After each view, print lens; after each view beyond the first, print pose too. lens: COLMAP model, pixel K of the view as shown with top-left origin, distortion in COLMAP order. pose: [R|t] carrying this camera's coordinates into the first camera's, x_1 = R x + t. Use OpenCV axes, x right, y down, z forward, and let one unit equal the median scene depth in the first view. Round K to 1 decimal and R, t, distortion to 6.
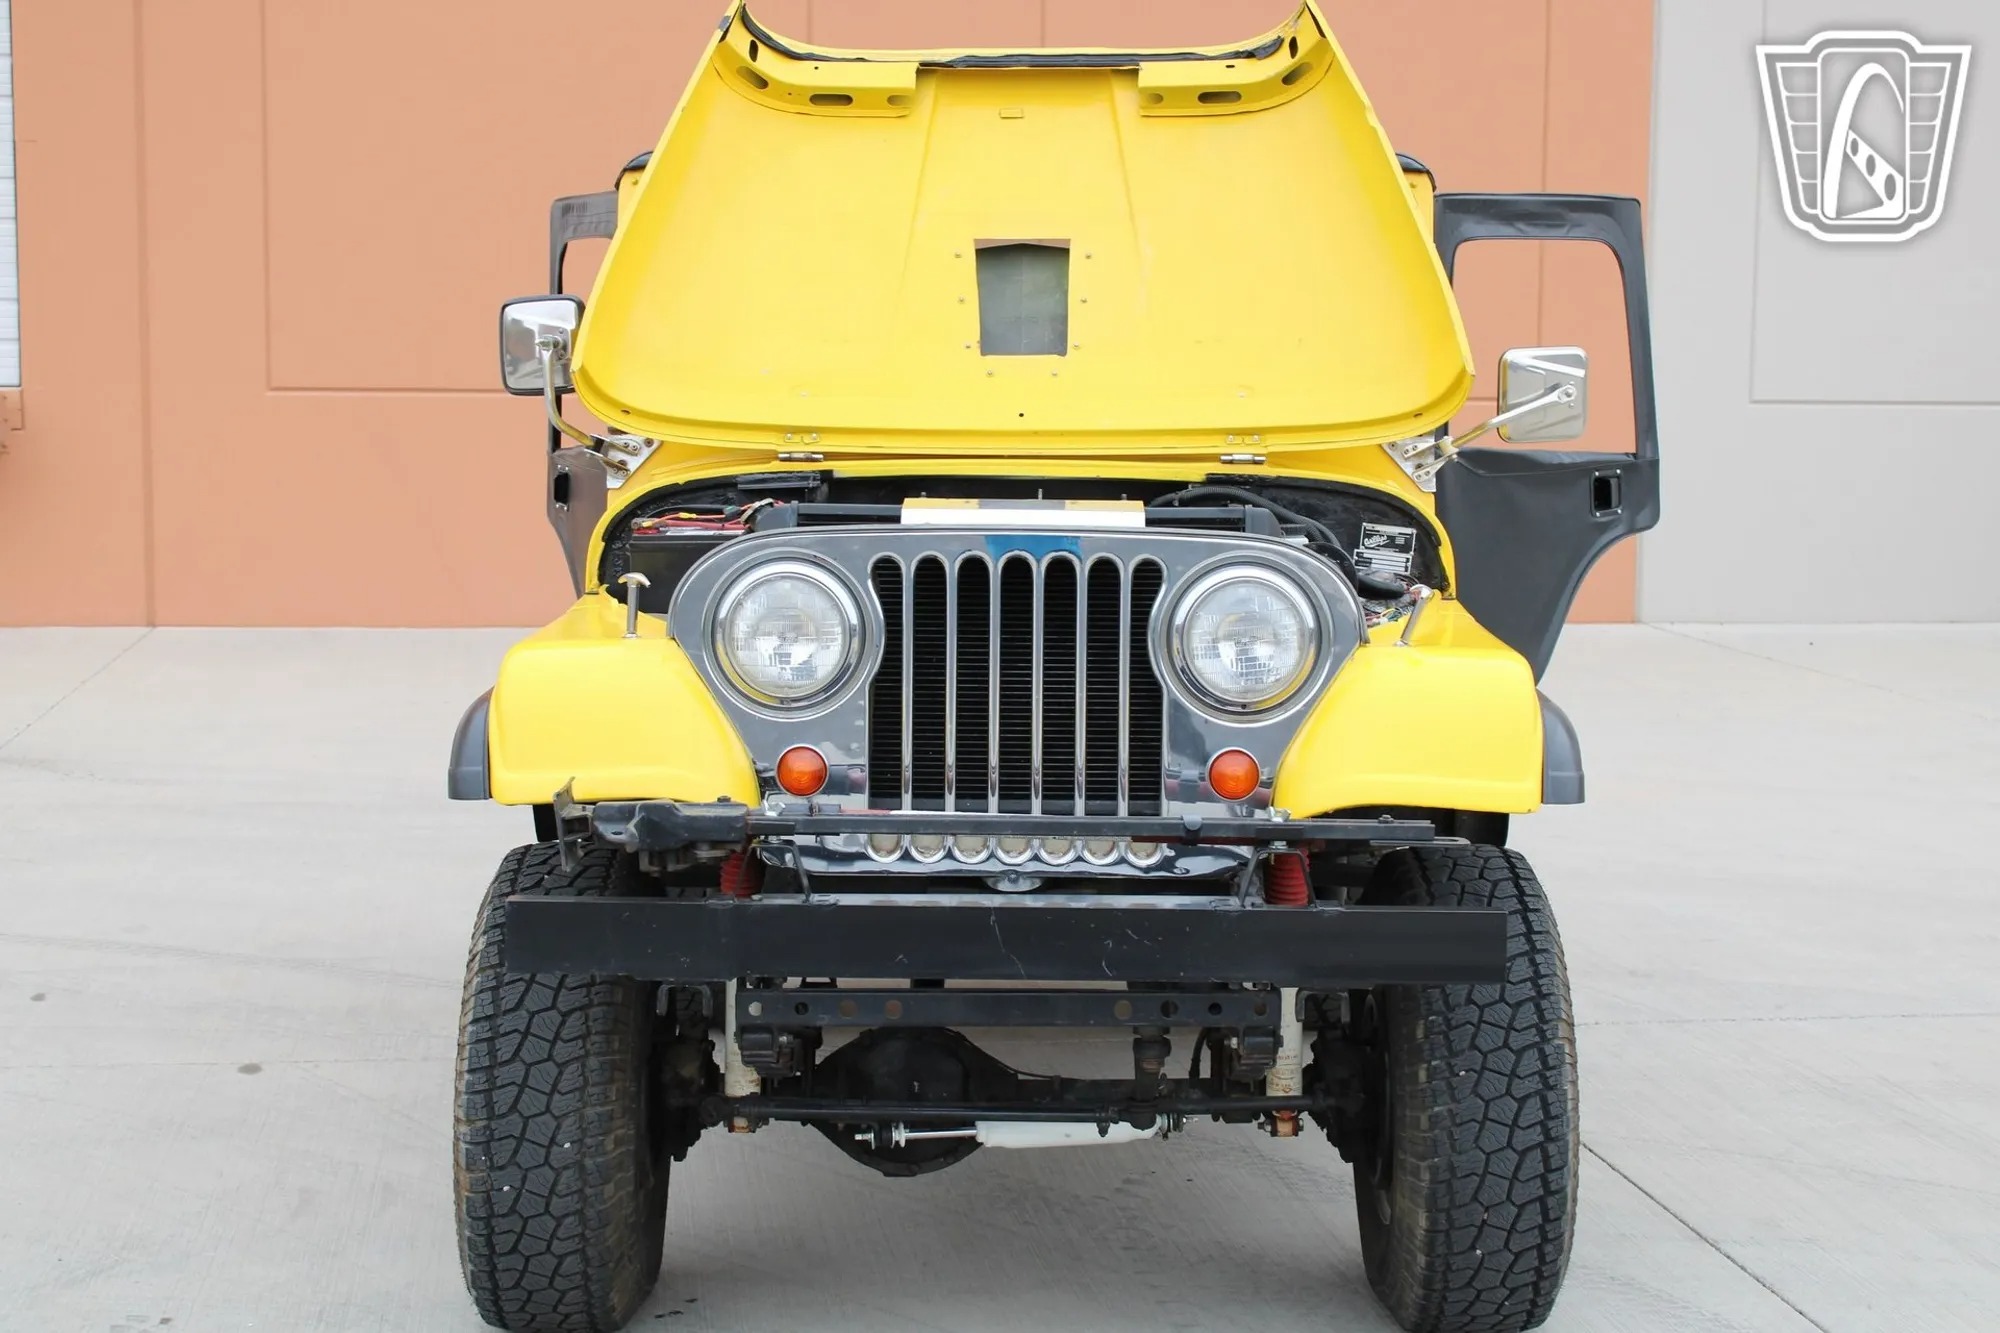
lens RADIAL K [[2935.9, 0, 940.2], [0, 2935.9, 660.0], [0, 0, 1]] dist [-0.020056, 0.000000]
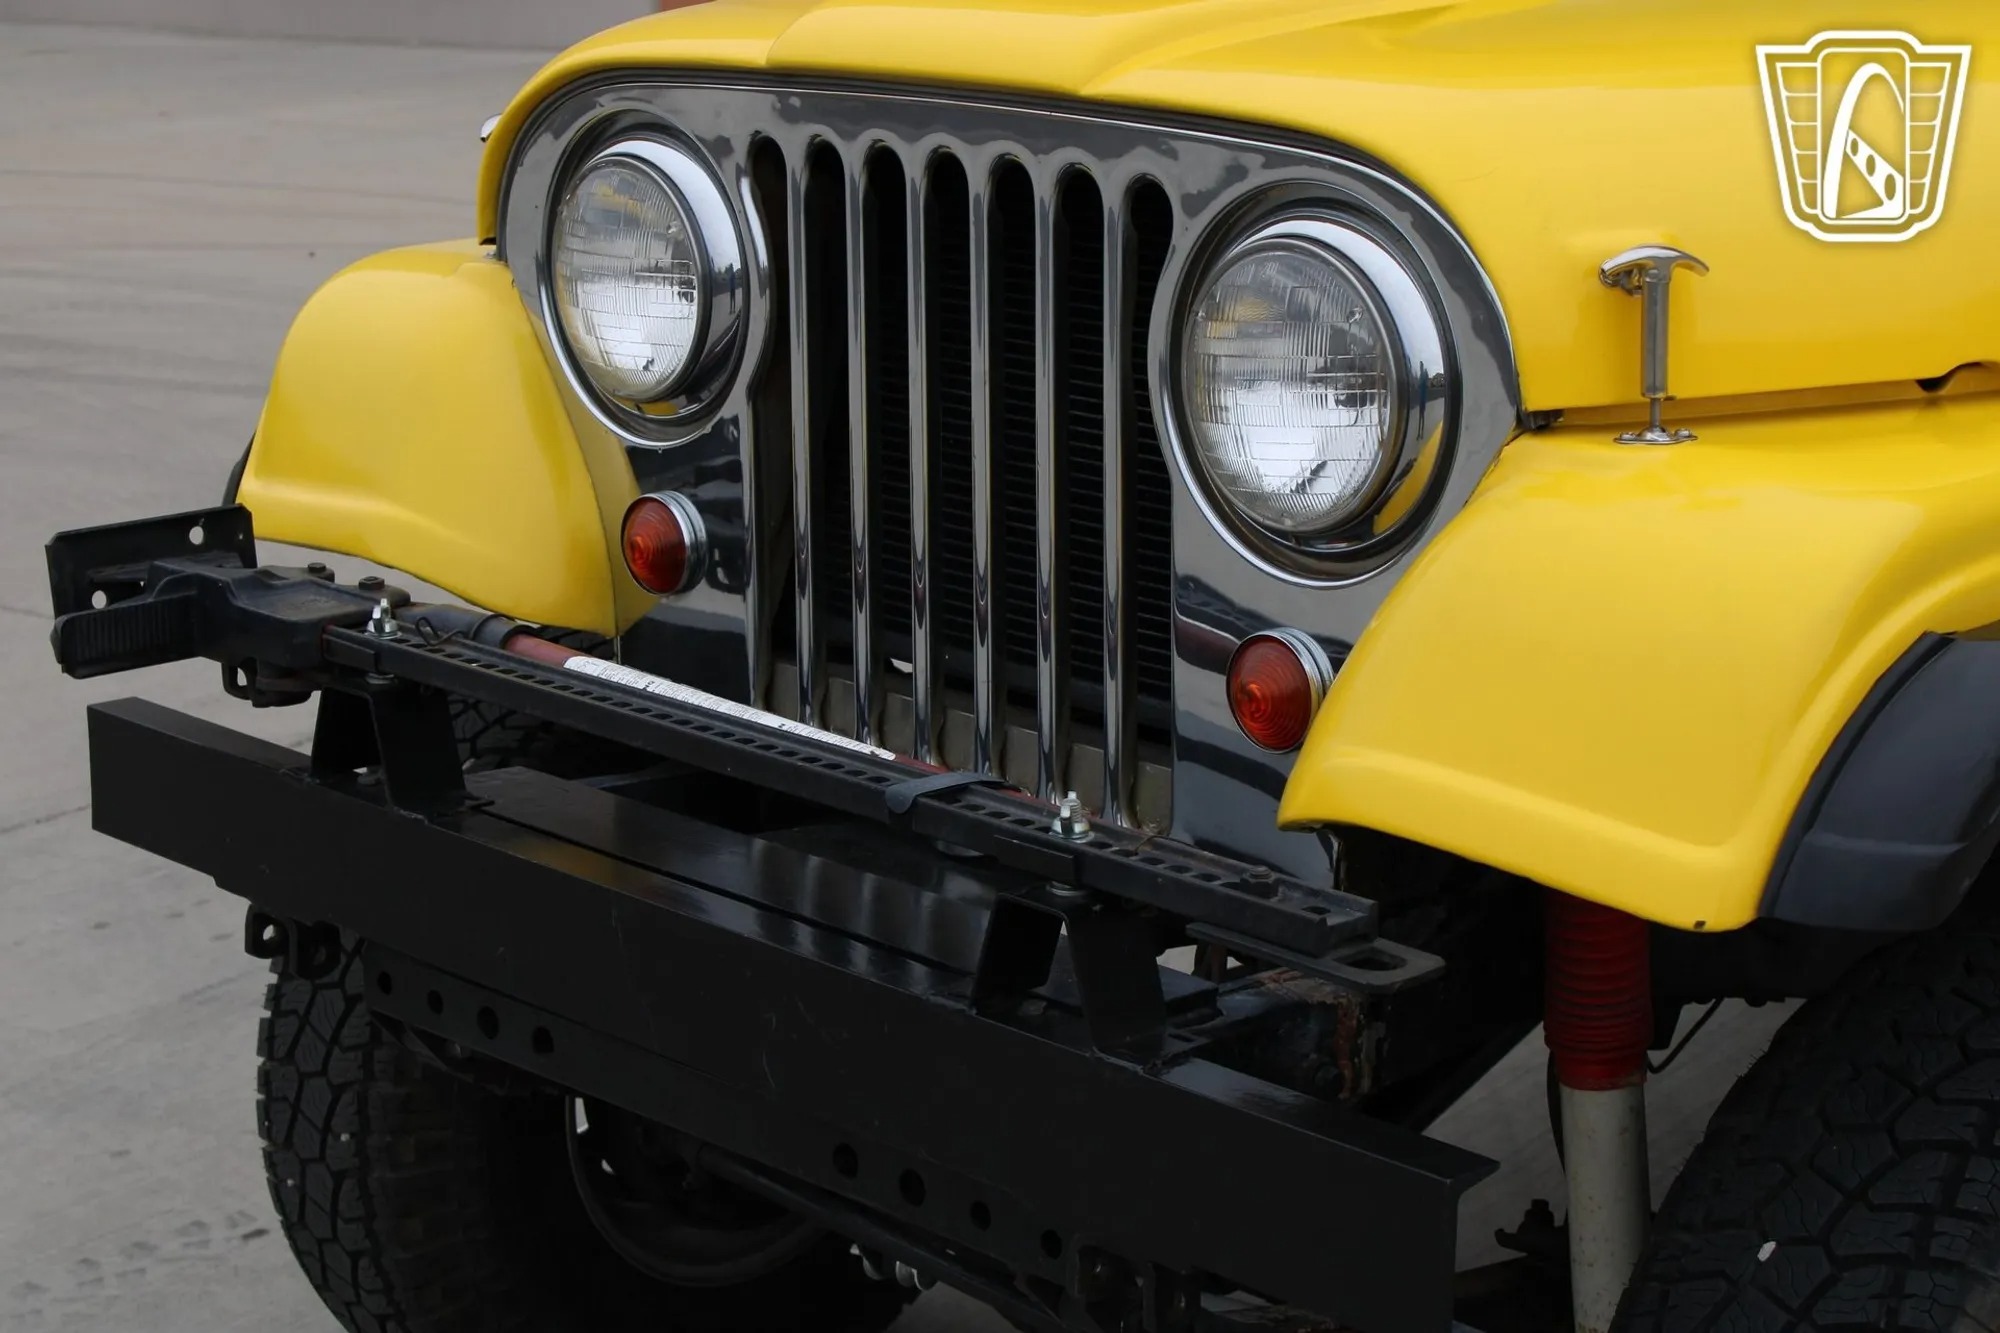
lens RADIAL K [[3814.7, 0, 951.0], [0, 3814.7, 680.4], [0, 0, 1]] dist [0.017727, 0.000000]
pose [[0.695740, 0.160627, -0.700104, 0.458946], [-0.051682, 0.983344, 0.174252, -0.057400], [0.716432, -0.085051, 0.692453, 0.575944]]
